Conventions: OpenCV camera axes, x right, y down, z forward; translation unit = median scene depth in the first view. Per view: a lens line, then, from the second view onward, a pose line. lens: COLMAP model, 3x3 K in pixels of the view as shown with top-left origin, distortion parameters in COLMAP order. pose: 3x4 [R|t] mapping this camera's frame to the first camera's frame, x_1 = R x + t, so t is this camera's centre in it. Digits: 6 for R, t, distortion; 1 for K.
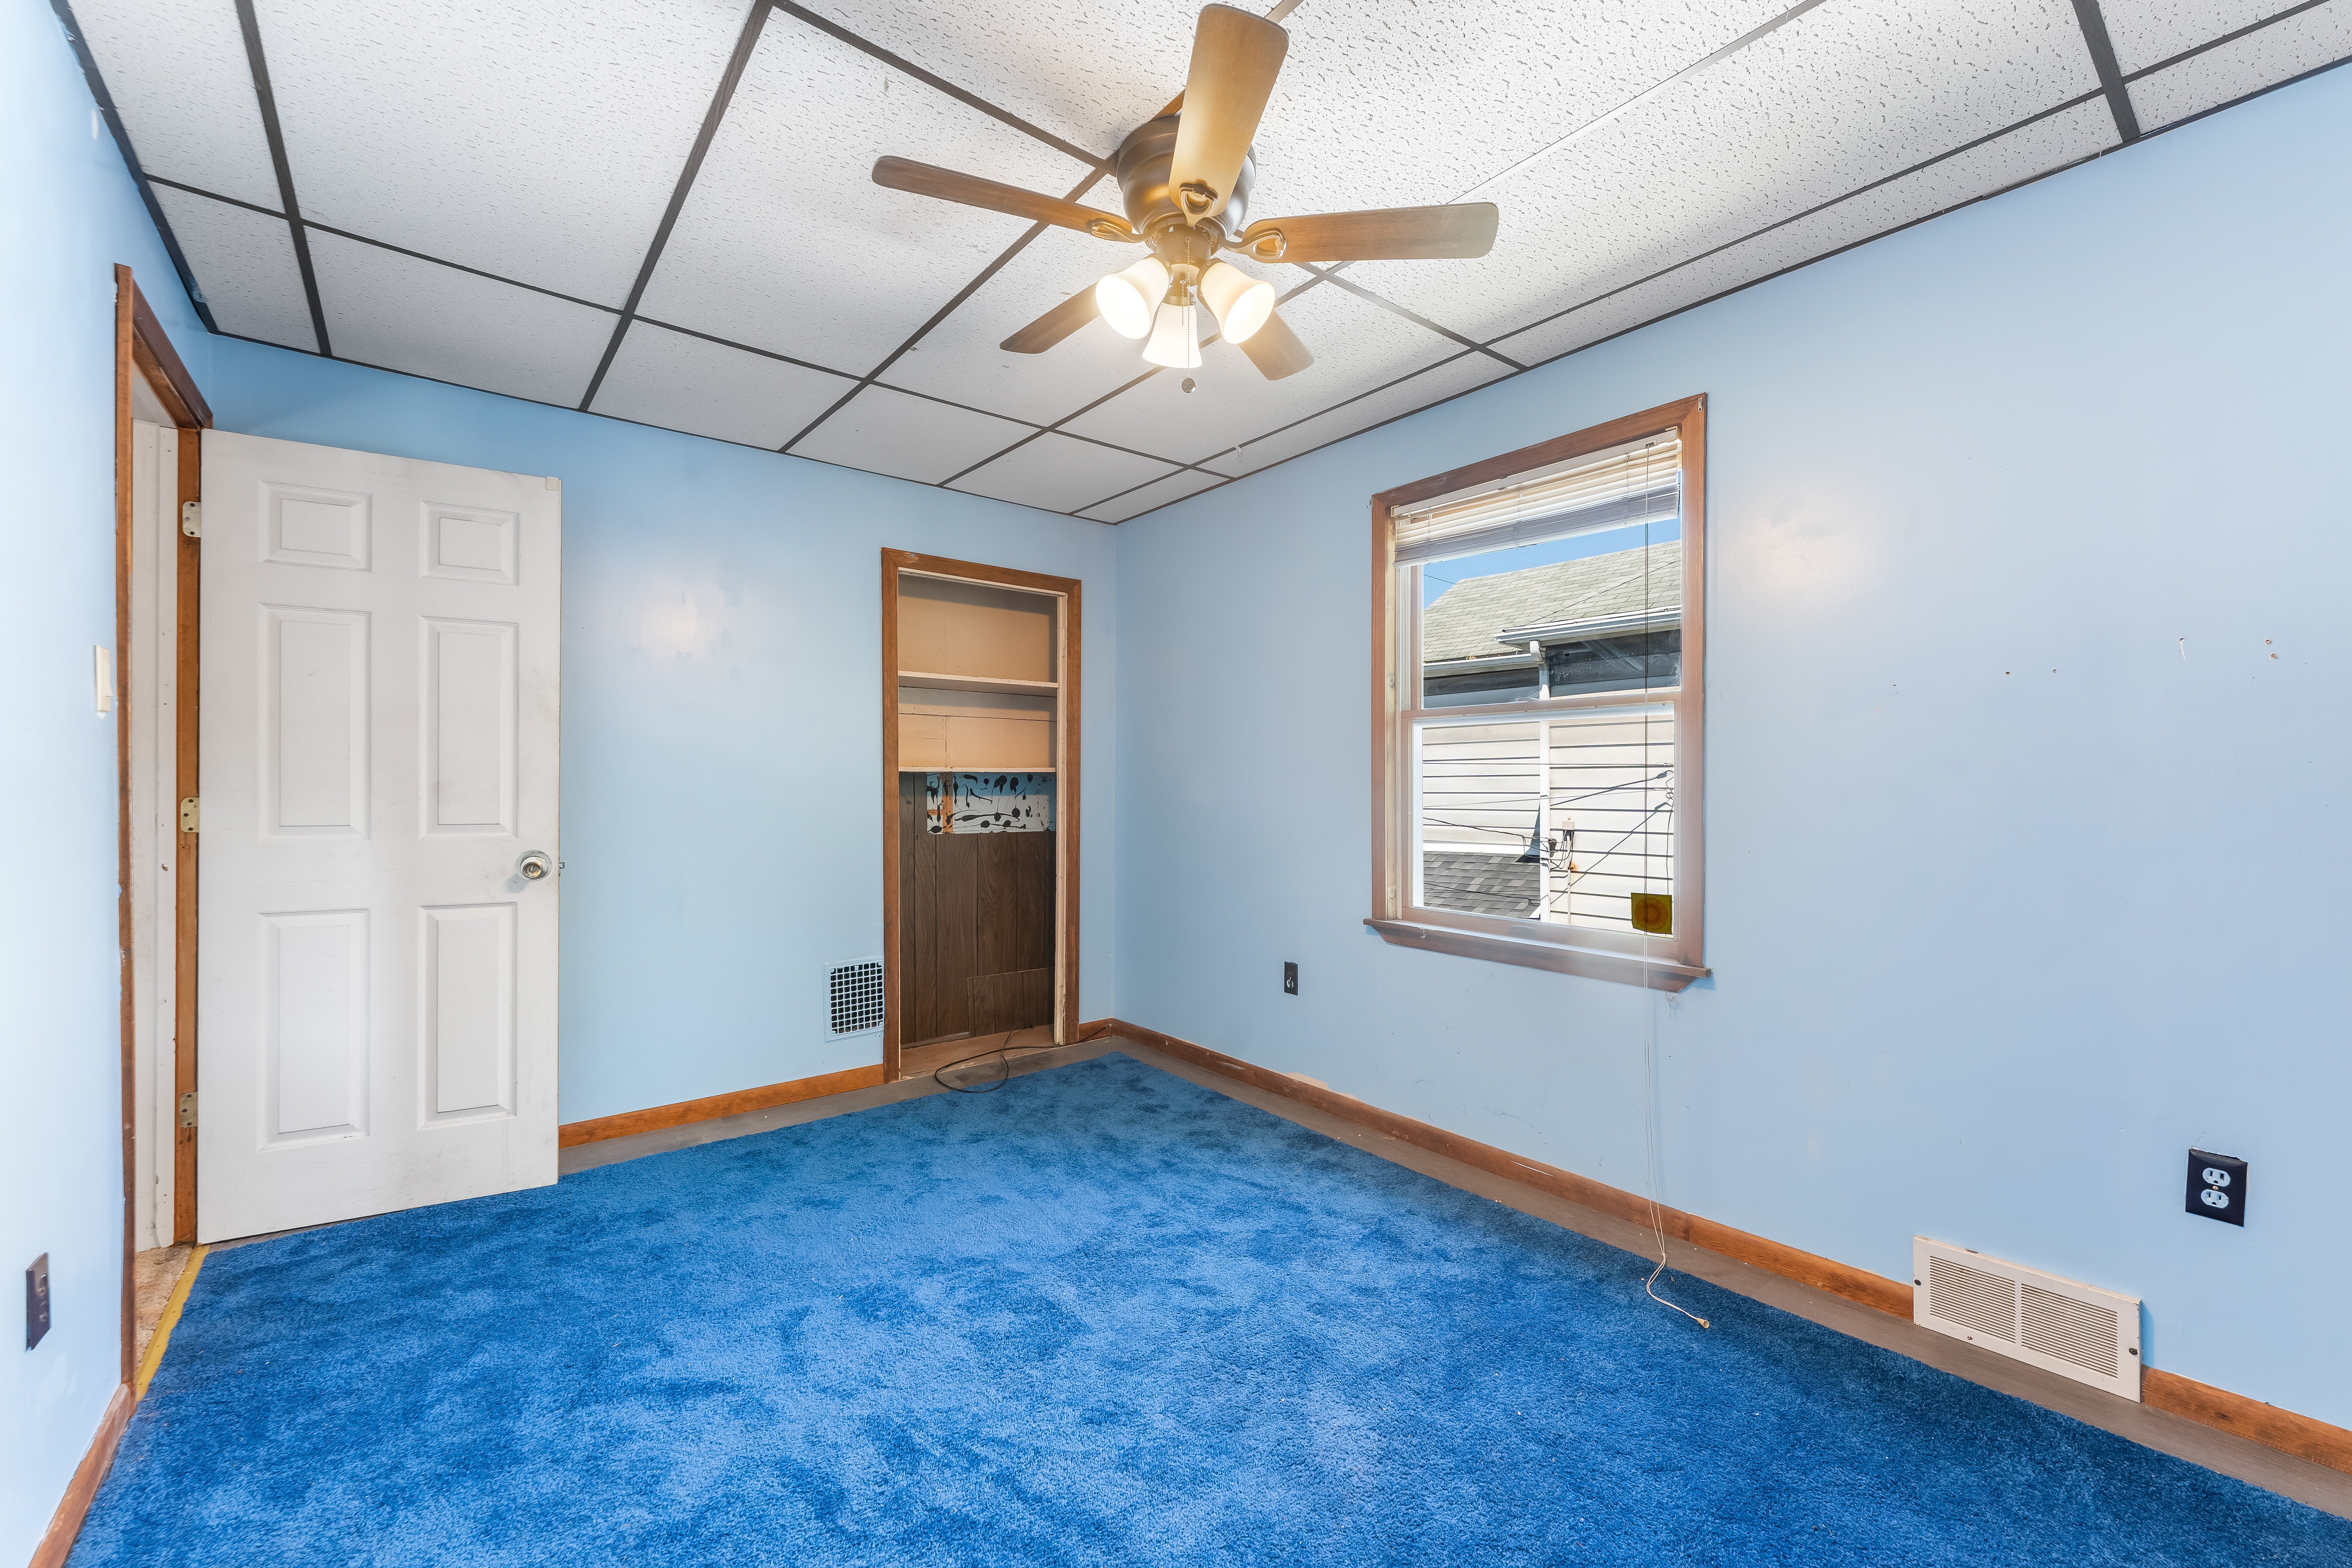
lens RADIAL K [[949.6, 0, 1176.6], [0, 949.6, 784.7], [0, 0, 1]] dist [-0.007895, -0.000230]
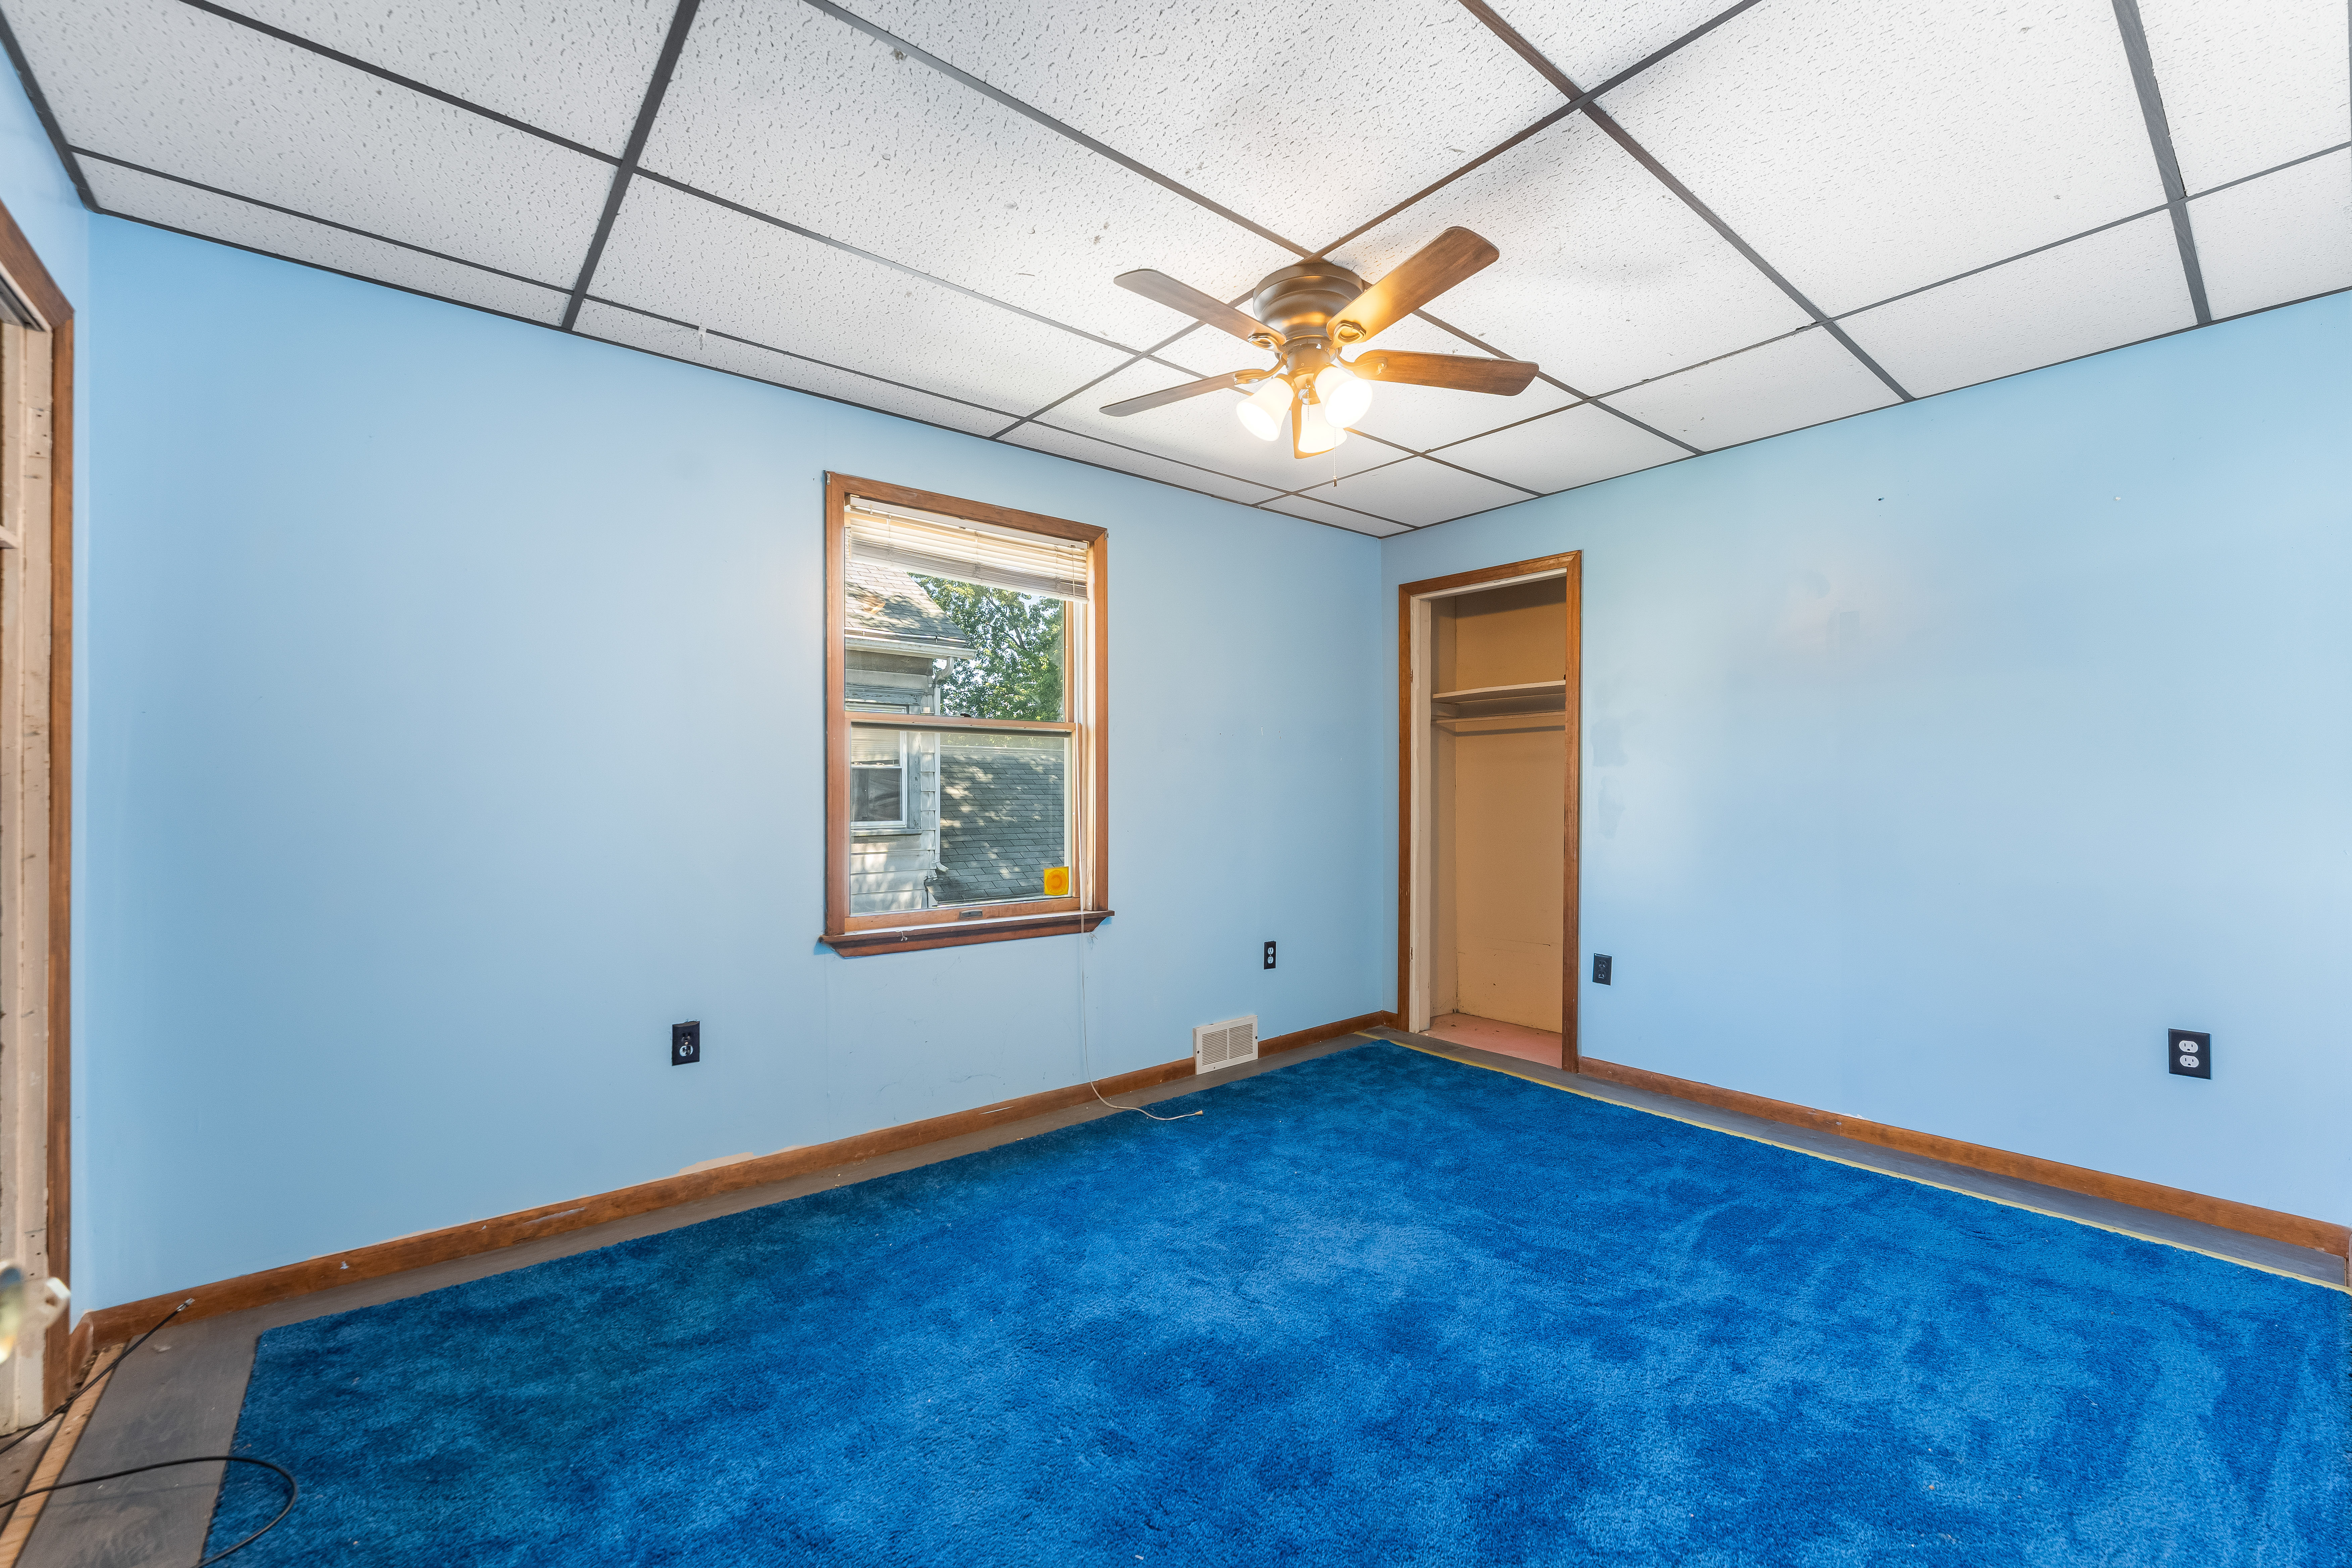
lens RADIAL K [[949.6, 0, 1176.2], [0, 949.6, 784.4], [0, 0, 1]] dist [-0.007895, -0.000230]
pose [[-0.017406, 0.010145, 0.999797, -0.724975], [0.005916, 0.999932, -0.010044, 0.007843], [-0.999831, 0.005740, -0.017465, 0.697197]]
